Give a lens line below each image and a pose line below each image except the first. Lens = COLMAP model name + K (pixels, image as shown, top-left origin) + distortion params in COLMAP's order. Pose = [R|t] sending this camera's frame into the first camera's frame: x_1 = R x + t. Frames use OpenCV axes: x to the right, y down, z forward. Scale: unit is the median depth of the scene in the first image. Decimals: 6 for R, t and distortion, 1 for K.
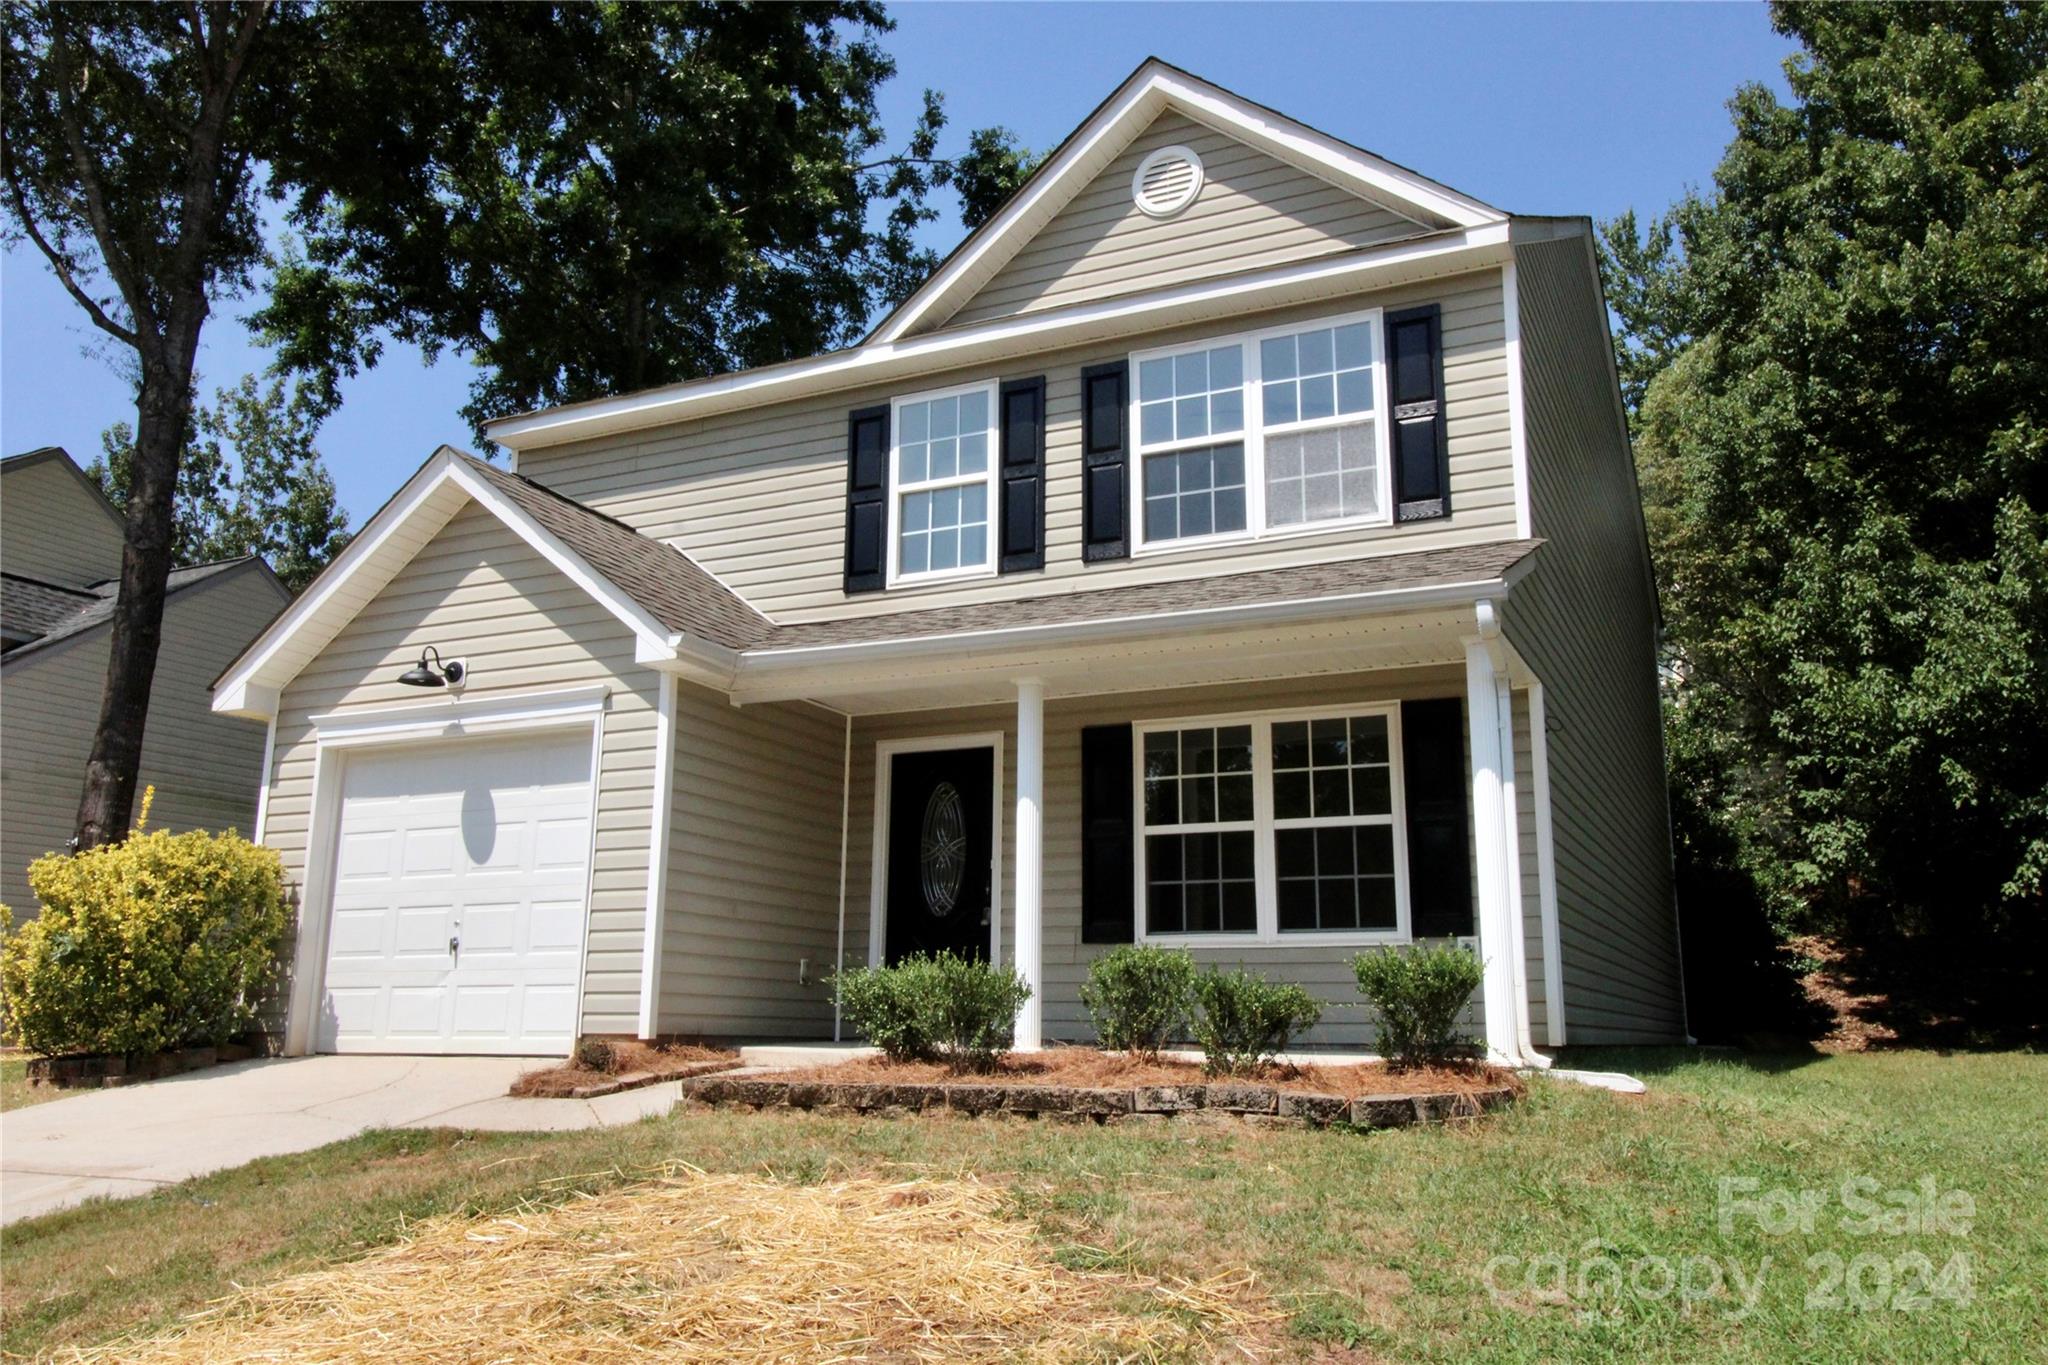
lens RADIAL K [[1609.4, 0, 1026.1], [0, 1609.4, 673.6], [0, 0, 1]] dist [0.009563, -0.003088]
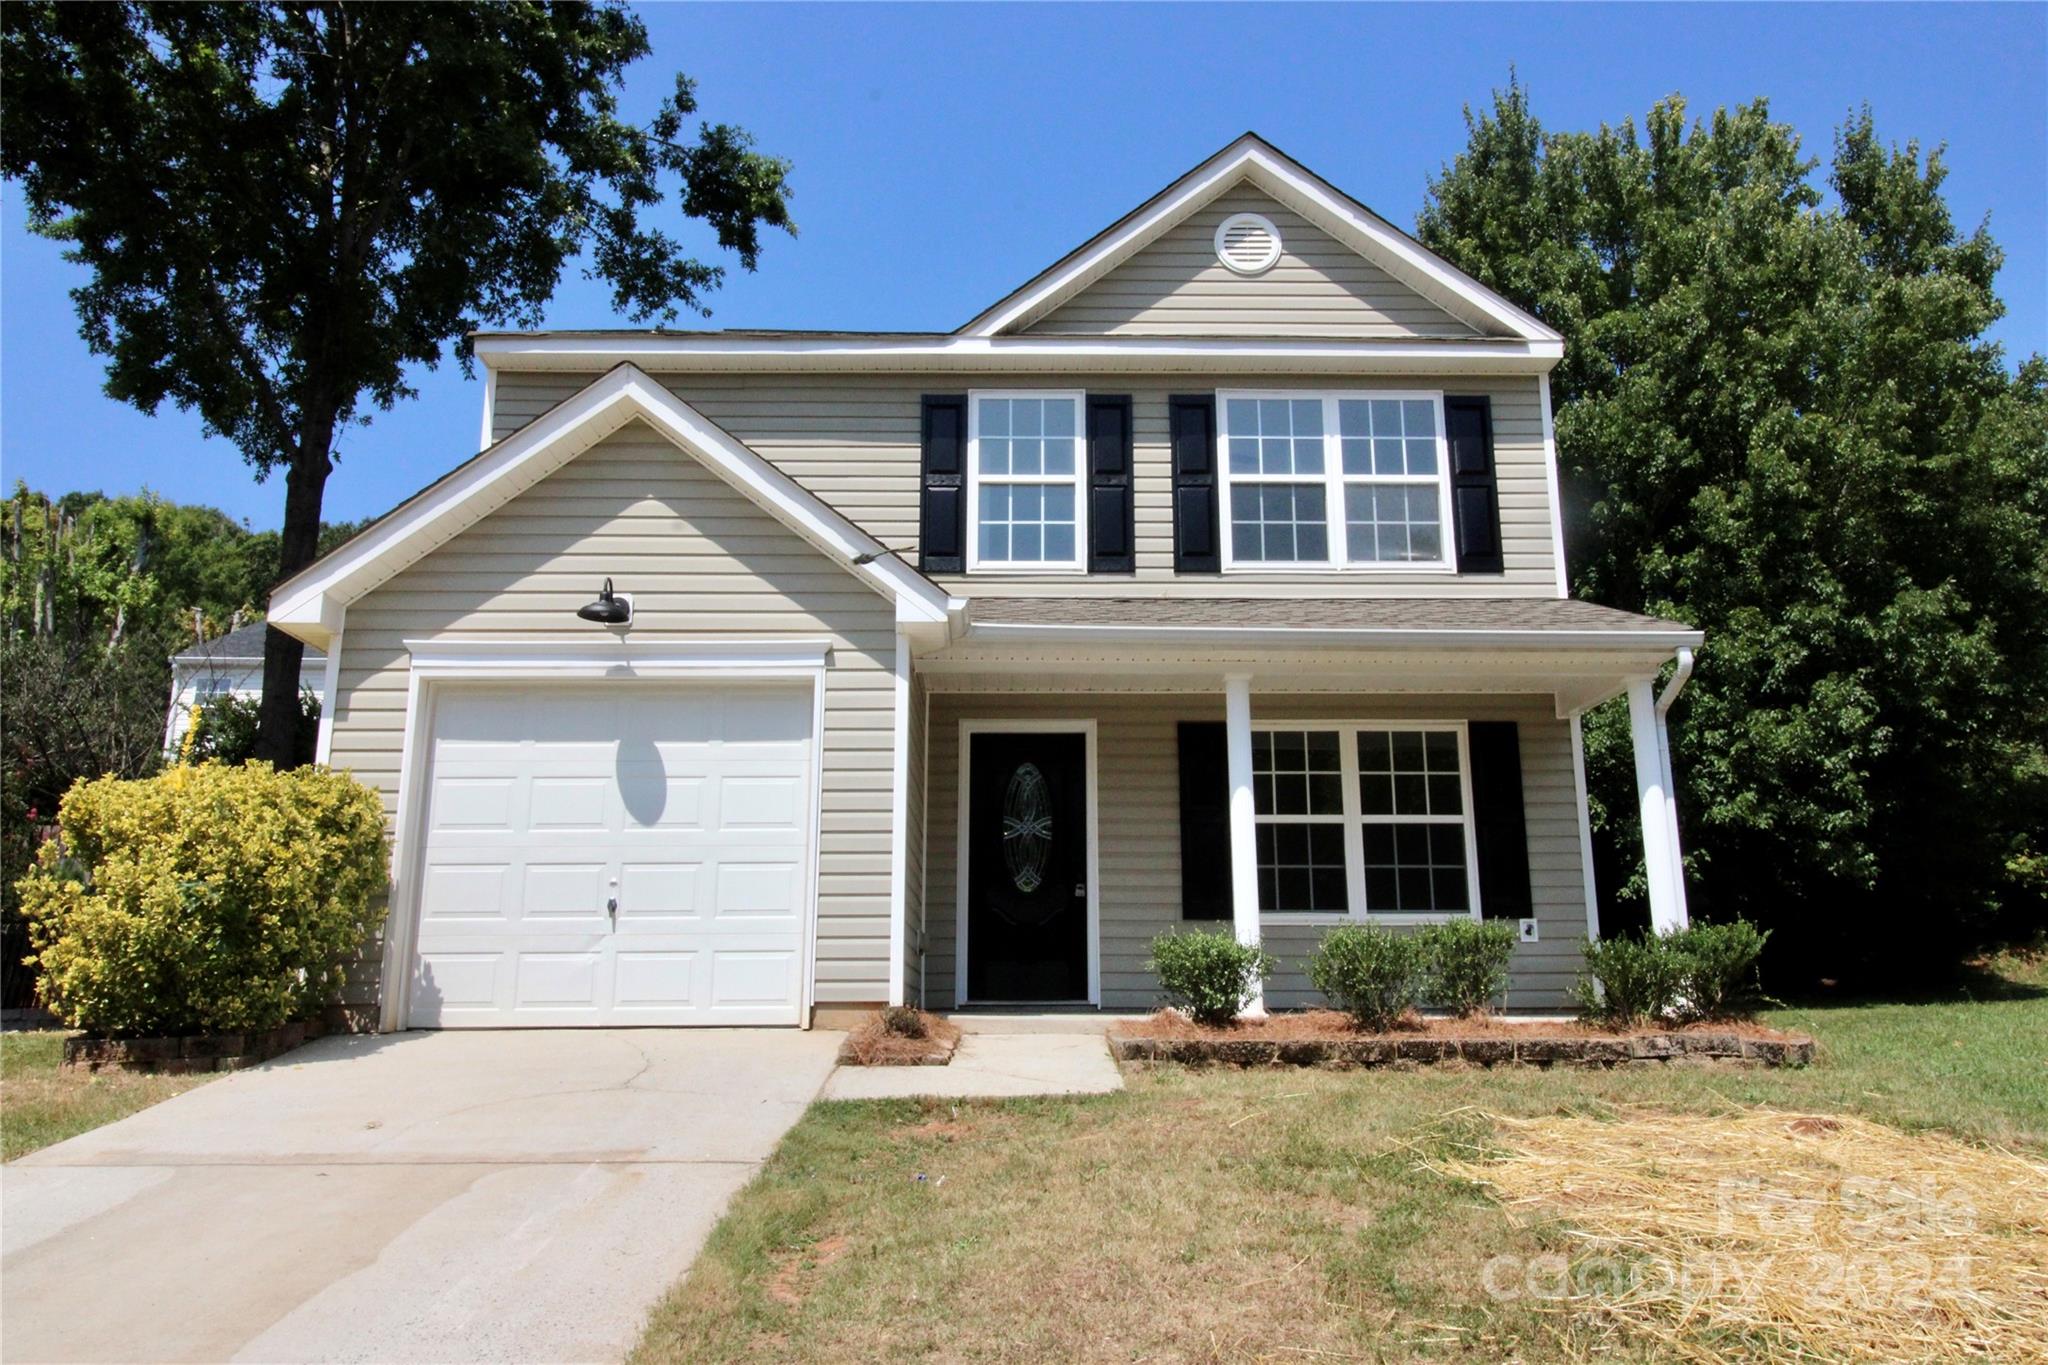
lens RADIAL K [[1491.6, 0, 1035.1], [0, 1491.6, 666.8], [0, 0, 1]] dist [0.007361, -0.003276]
pose [[0.896048, 0.093343, 0.434034, -0.501149], [-0.087670, 0.995599, -0.033120, 0.038694], [-0.435216, -0.008375, 0.900287, 0.131406]]
